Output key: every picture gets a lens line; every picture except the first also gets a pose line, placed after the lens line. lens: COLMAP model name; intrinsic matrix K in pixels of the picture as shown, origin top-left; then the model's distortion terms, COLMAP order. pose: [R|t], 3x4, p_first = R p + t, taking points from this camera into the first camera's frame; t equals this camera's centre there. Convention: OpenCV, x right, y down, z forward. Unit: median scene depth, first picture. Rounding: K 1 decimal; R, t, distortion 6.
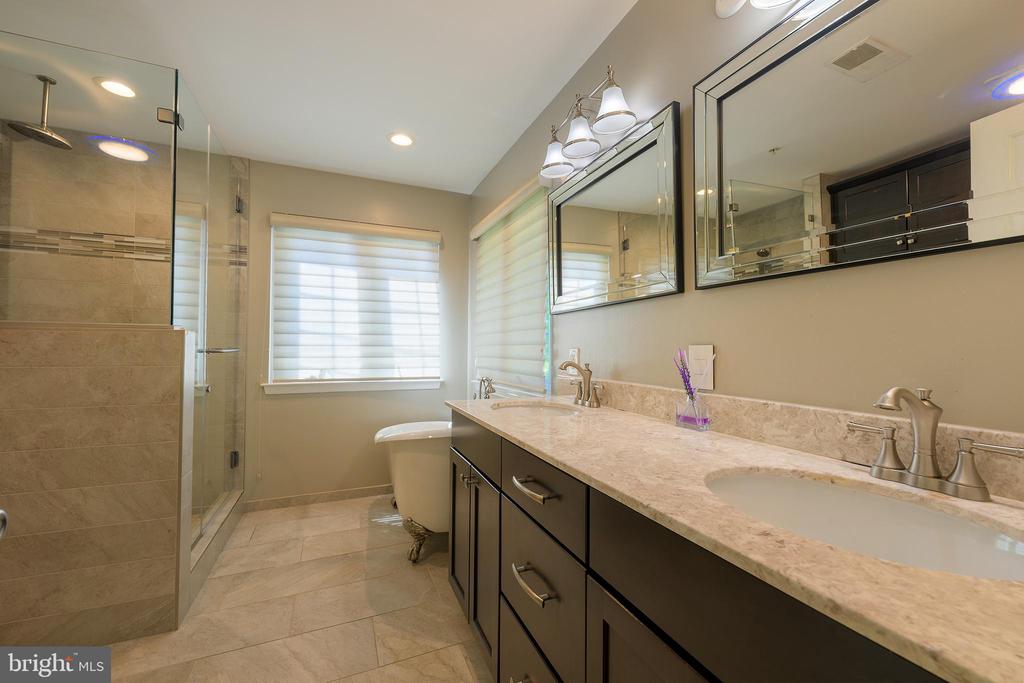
lens RADIAL K [[416.2, 0, 515.5], [0, 416.2, 342.2], [0, 0, 1]] dist [-0.000929, 0.000054]
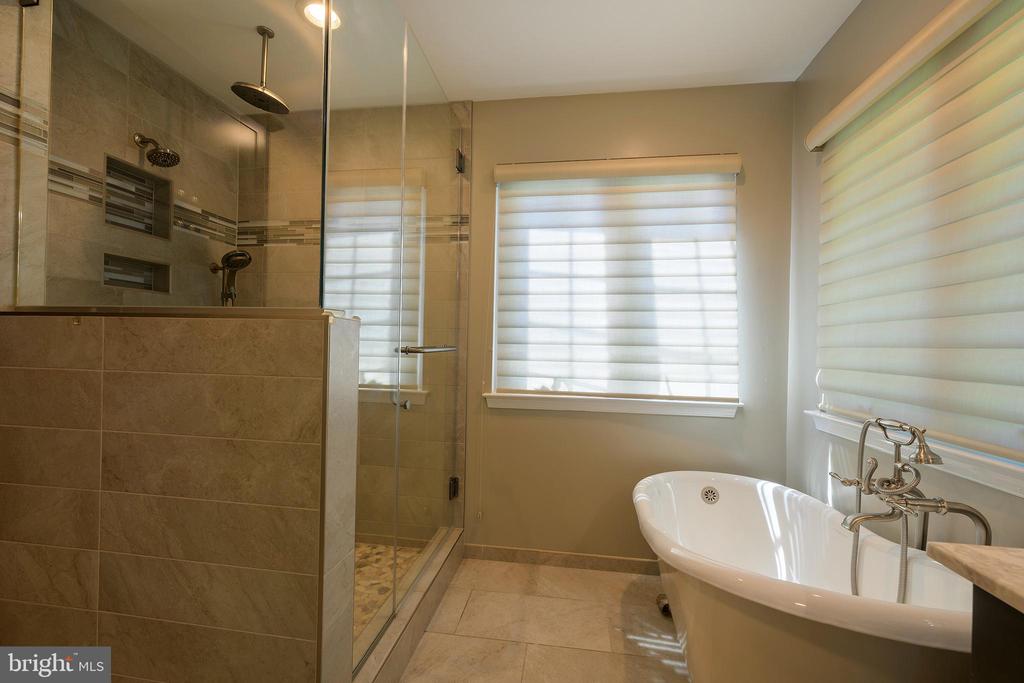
lens RADIAL K [[416.2, 0, 519.8], [0, 416.2, 345.5], [0, 0, 1]] dist [-0.000929, 0.000054]
pose [[0.859879, 0.011461, -0.510370, -0.167817], [-0.005410, 0.999896, 0.013338, 0.001866], [0.510470, -0.008708, 0.859852, 0.383558]]
